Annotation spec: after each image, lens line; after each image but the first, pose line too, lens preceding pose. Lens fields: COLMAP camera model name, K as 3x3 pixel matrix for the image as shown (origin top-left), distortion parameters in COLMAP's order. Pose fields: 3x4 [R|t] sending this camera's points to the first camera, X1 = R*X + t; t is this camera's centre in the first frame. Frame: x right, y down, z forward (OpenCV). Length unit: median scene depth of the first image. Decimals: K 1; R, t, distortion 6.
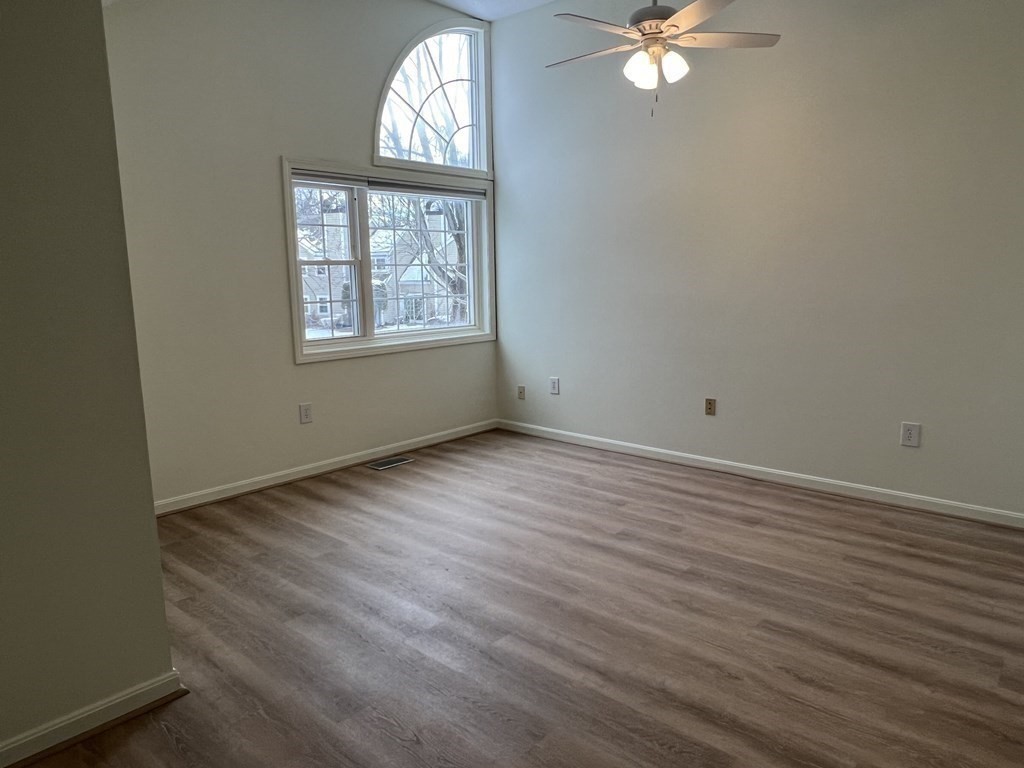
lens RADIAL K [[693.3, 0, 512.4], [0, 693.3, 384.8], [0, 0, 1]] dist [0.002485, -0.000934]
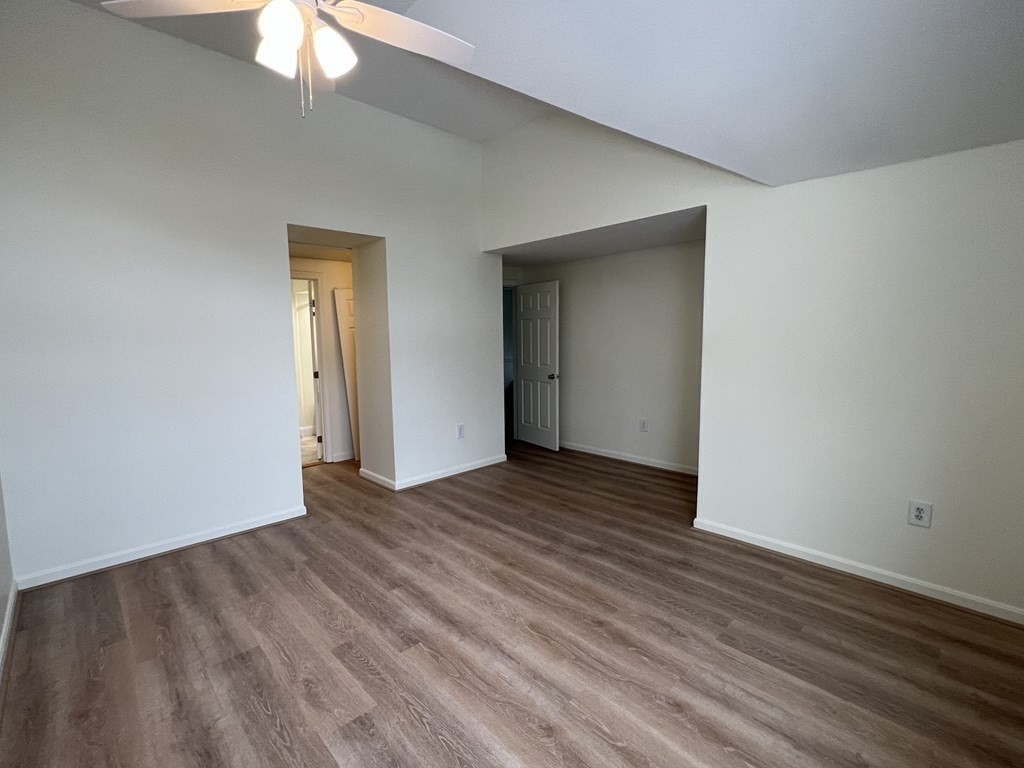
lens RADIAL K [[473.2, 0, 511.4], [0, 473.2, 385.2], [0, 0, 1]] dist [-0.000566, -0.000107]
pose [[-0.995993, 0.016171, 0.087959, -0.027711], [0.039434, 0.962154, 0.269638, -0.266075], [-0.080270, 0.272026, -0.958936, 1.517116]]
